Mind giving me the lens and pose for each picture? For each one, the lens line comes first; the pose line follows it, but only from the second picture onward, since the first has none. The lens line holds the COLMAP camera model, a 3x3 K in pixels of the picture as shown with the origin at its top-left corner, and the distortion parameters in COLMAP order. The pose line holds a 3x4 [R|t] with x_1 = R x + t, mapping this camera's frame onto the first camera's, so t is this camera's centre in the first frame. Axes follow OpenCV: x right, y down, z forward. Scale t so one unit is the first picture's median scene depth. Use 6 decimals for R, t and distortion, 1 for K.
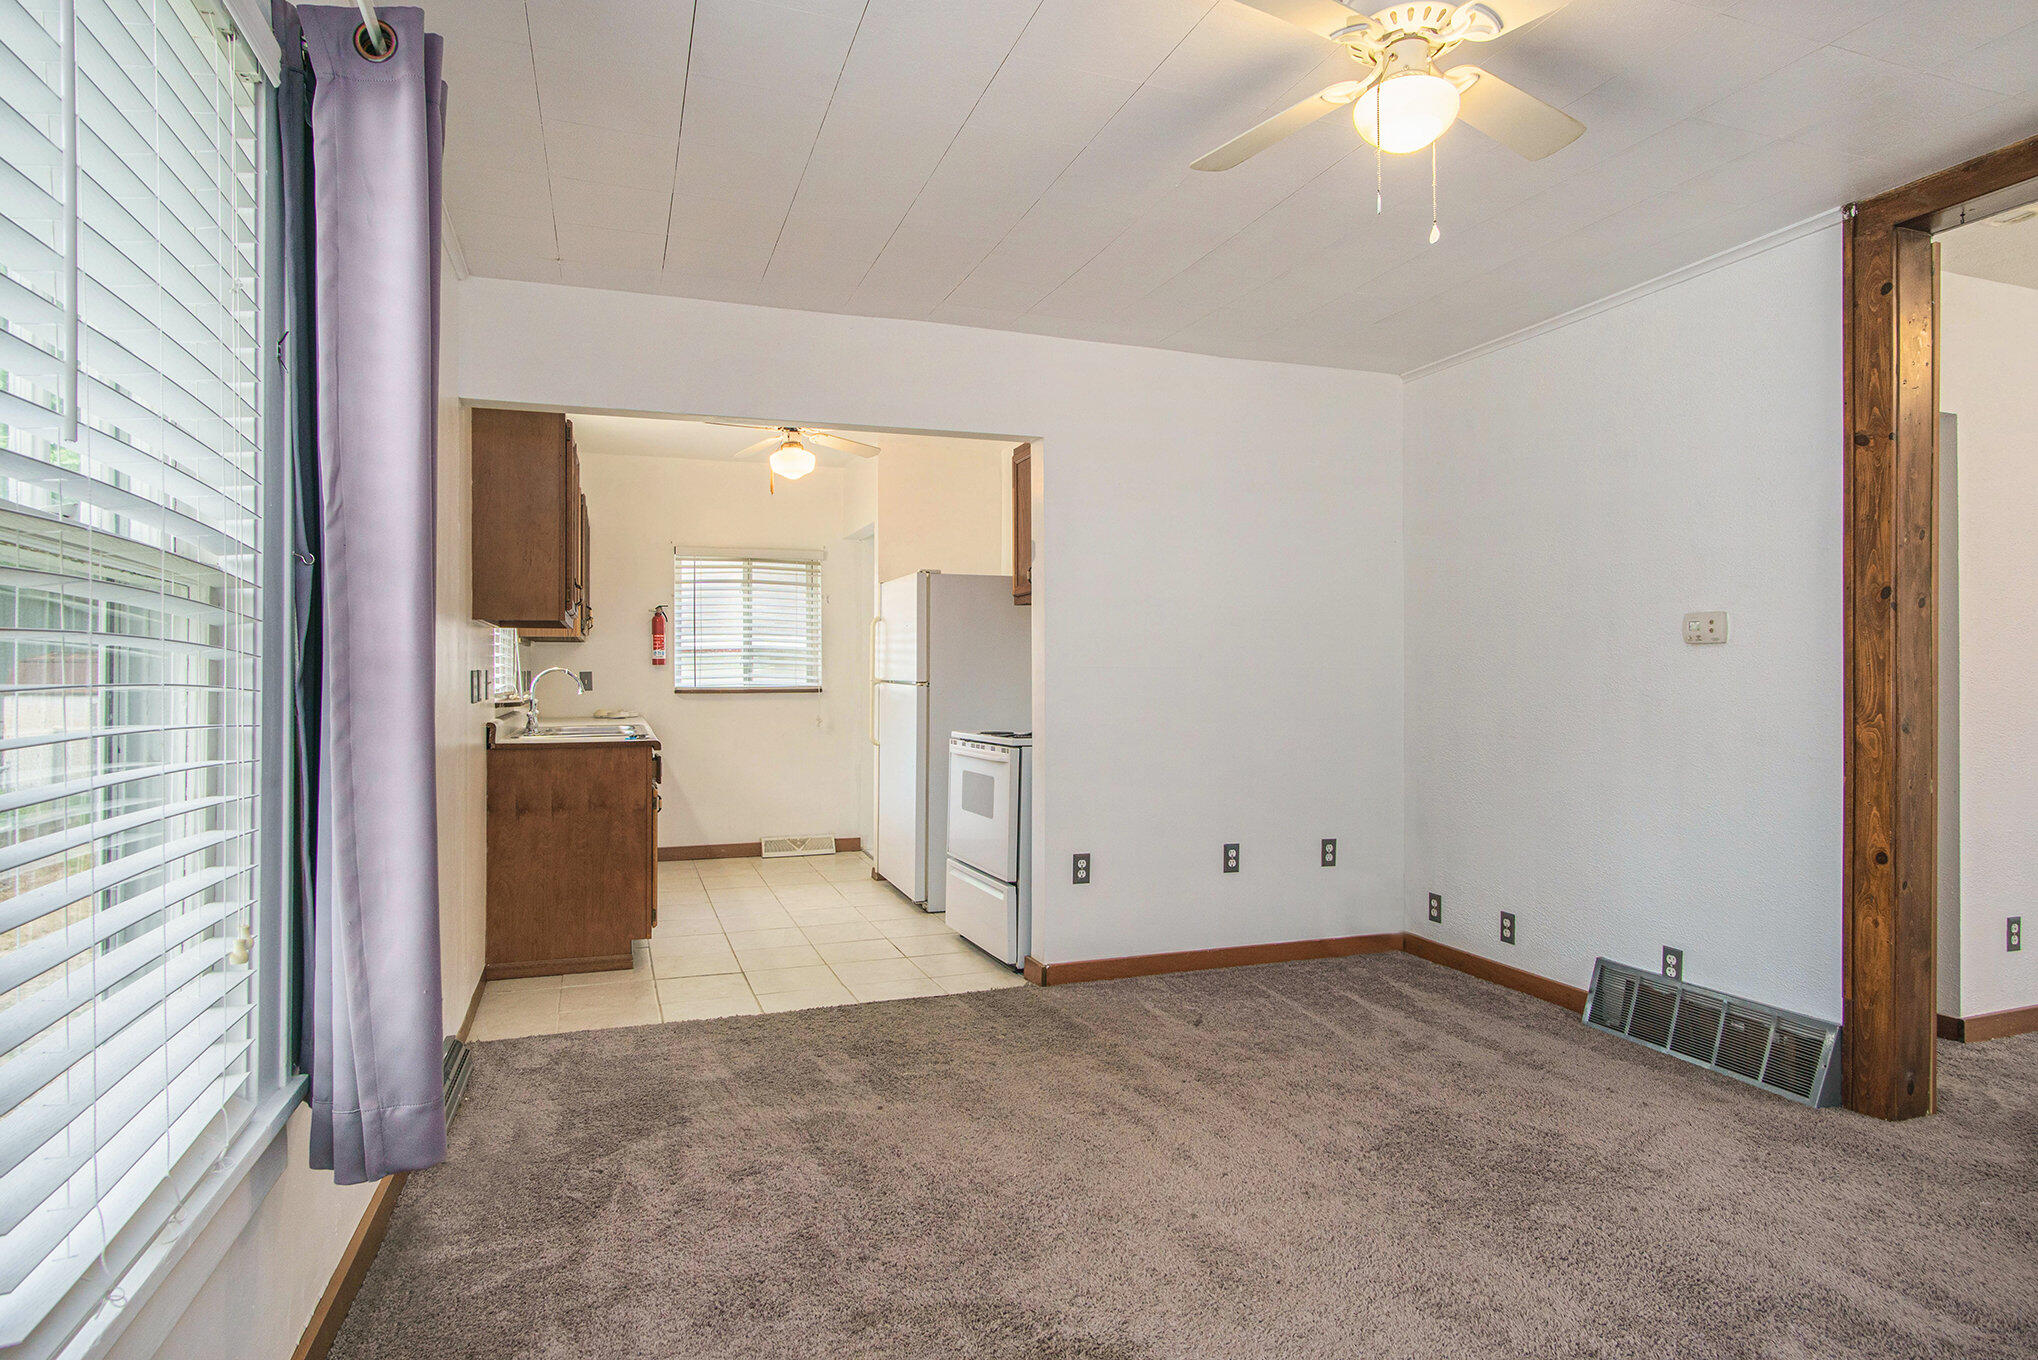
lens RADIAL K [[1092.6, 0, 1012.9], [0, 1092.6, 675.7], [0, 0, 1]] dist [-0.020051, -0.000408]
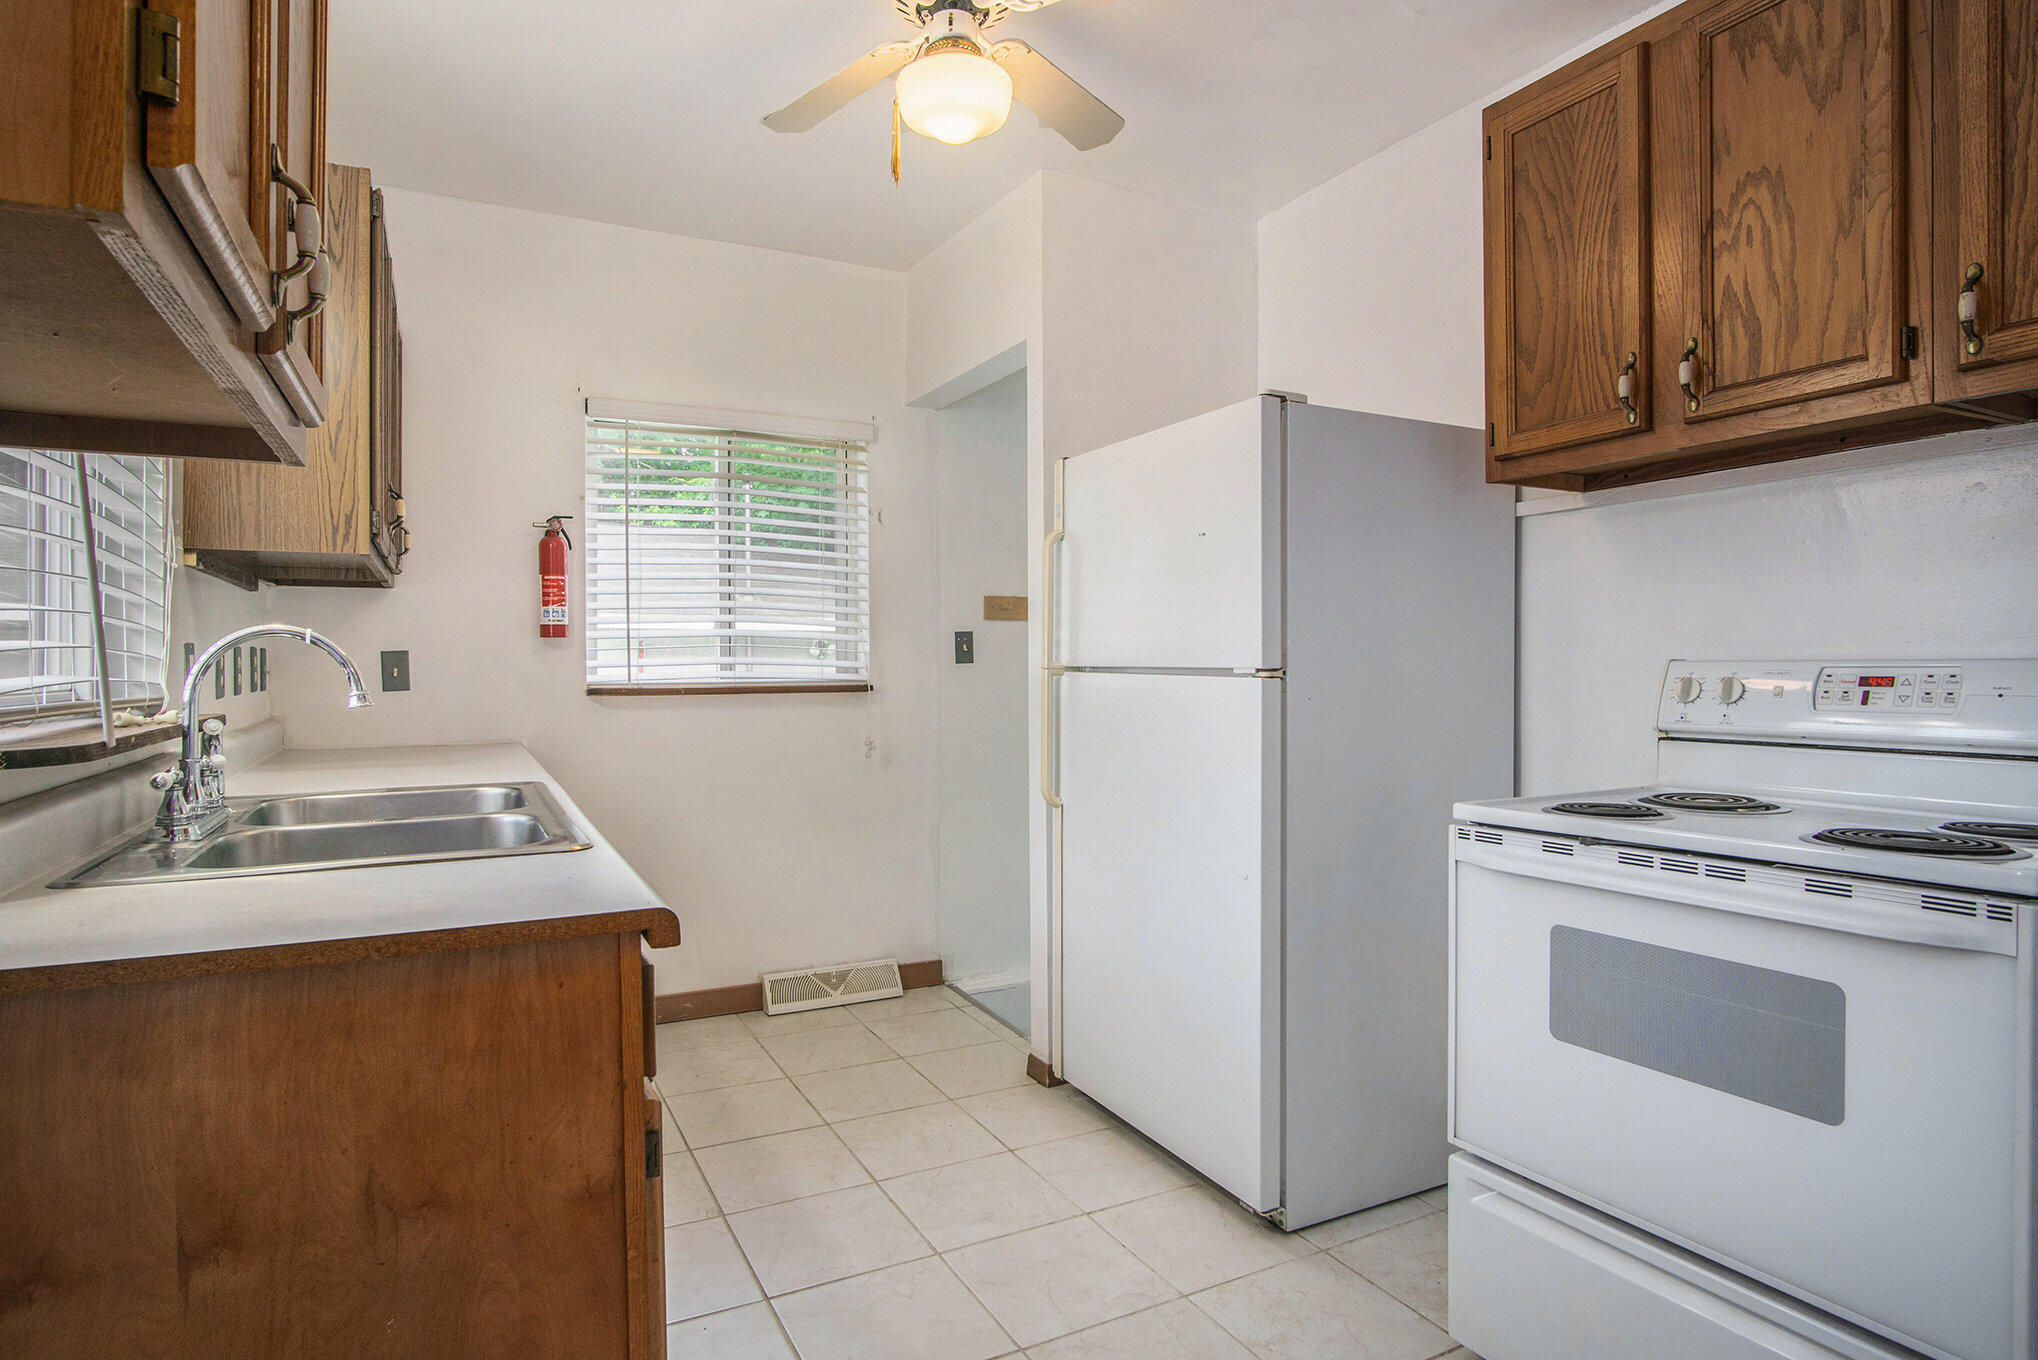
lens RADIAL K [[1092.6, 0, 1026.7], [0, 1092.6, 683.6], [0, 0, 1]] dist [-0.020051, -0.000408]
pose [[0.990614, -0.003837, 0.136638, -0.182956], [0.001923, 0.999898, 0.014134, 0.004272], [-0.136678, -0.013738, 0.990520, 0.491170]]
